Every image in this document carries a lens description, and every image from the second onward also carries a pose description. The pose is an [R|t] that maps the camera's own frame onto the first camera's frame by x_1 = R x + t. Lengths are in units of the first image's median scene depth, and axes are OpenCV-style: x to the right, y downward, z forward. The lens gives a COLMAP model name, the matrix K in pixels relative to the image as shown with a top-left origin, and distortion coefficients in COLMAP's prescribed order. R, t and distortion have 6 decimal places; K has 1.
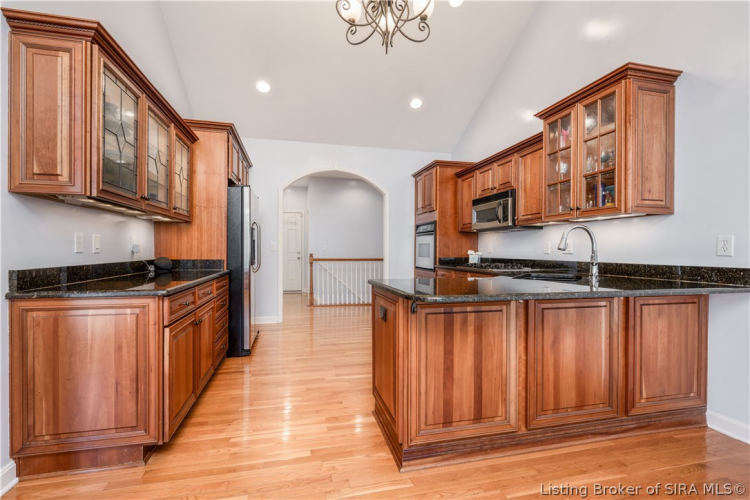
lens RADIAL K [[341.5, 0, 375.0], [0, 341.5, 250.0], [0, 0, 1]] dist [-0.000017, -0.000005]
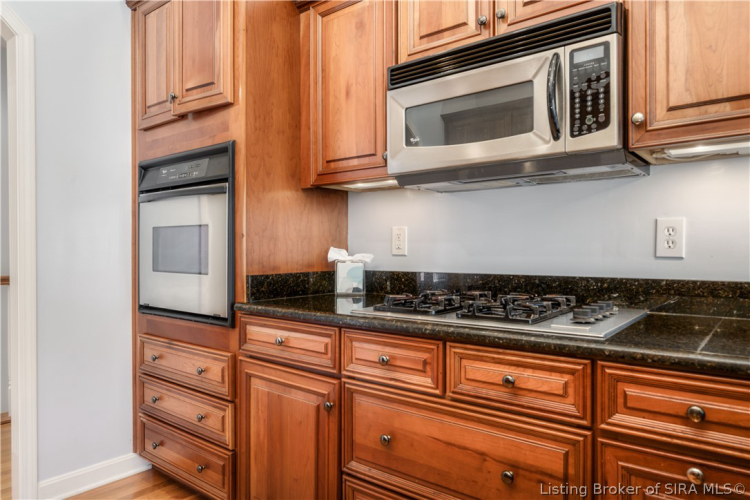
lens RADIAL K [[553.9, 0, 375.0], [0, 553.9, 250.0], [0, 0, 1]] dist [-0.009790, -0.004329]
pose [[0.821843, -0.012271, 0.569582, 0.015686], [0.008195, 0.999919, 0.009718, -0.002164], [-0.569655, -0.003319, 0.821877, 0.556813]]
